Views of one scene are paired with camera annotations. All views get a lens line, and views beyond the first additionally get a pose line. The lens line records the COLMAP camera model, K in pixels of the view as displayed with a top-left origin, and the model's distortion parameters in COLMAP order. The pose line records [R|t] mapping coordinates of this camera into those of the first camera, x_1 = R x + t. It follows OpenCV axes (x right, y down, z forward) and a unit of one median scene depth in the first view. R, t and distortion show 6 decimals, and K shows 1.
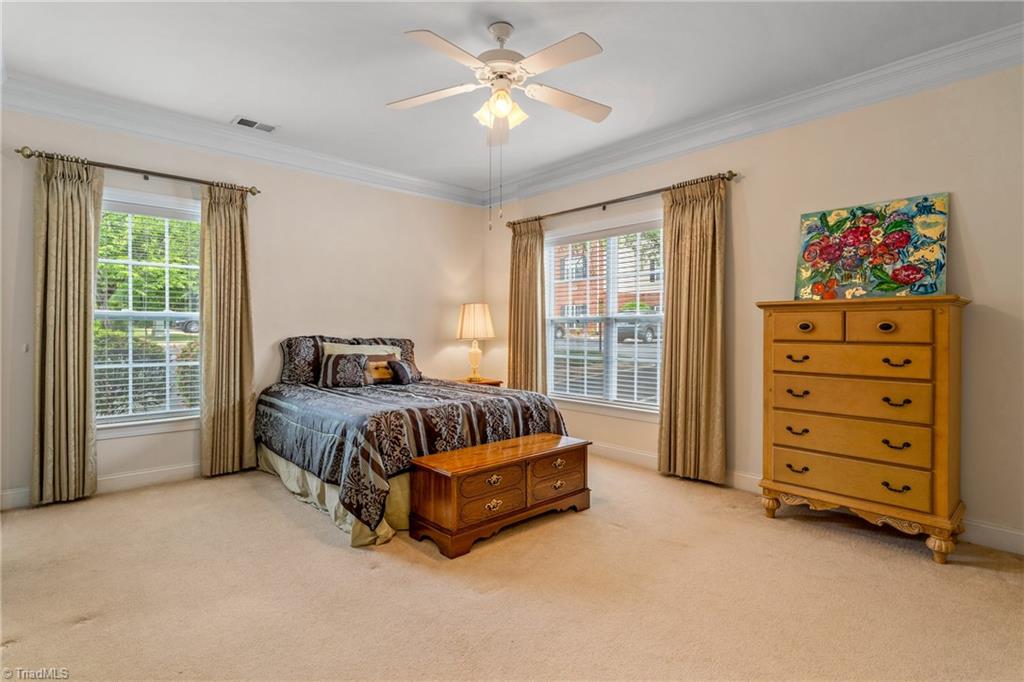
lens RADIAL K [[526.9, 0, 516.2], [0, 526.9, 331.0], [0, 0, 1]] dist [0.001530, 0.000417]
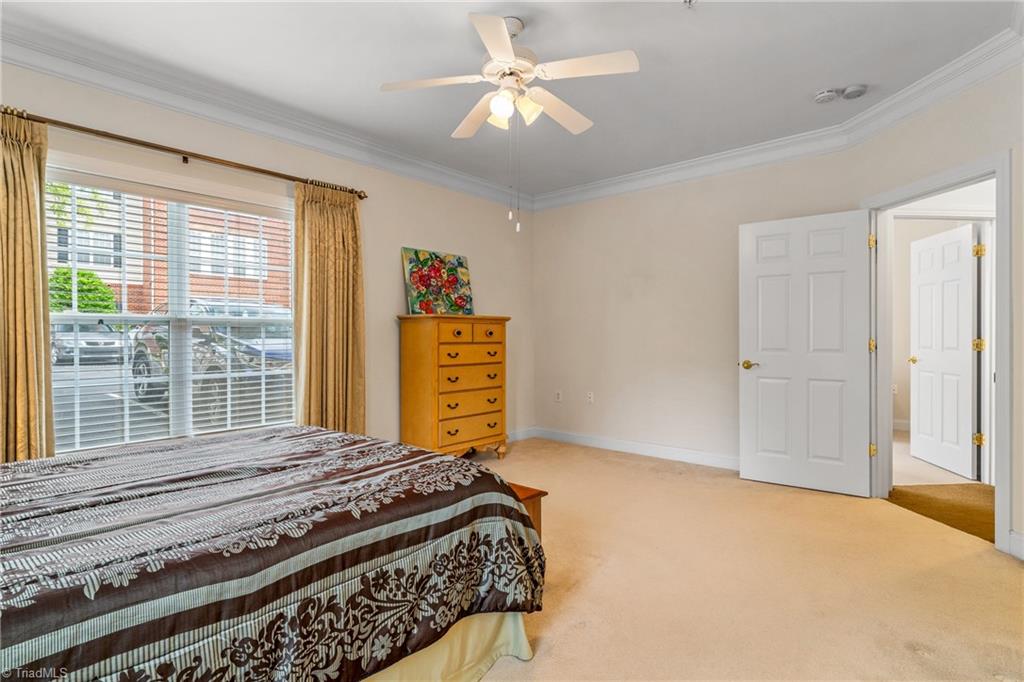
lens RADIAL K [[526.9, 0, 516.2], [0, 526.9, 331.0], [0, 0, 1]] dist [0.001530, 0.000417]
pose [[-0.152982, 0.003055, 0.988224, -0.809062], [0.001415, 0.999995, -0.002872, -0.008627], [-0.988228, 0.000959, -0.152986, 0.941147]]
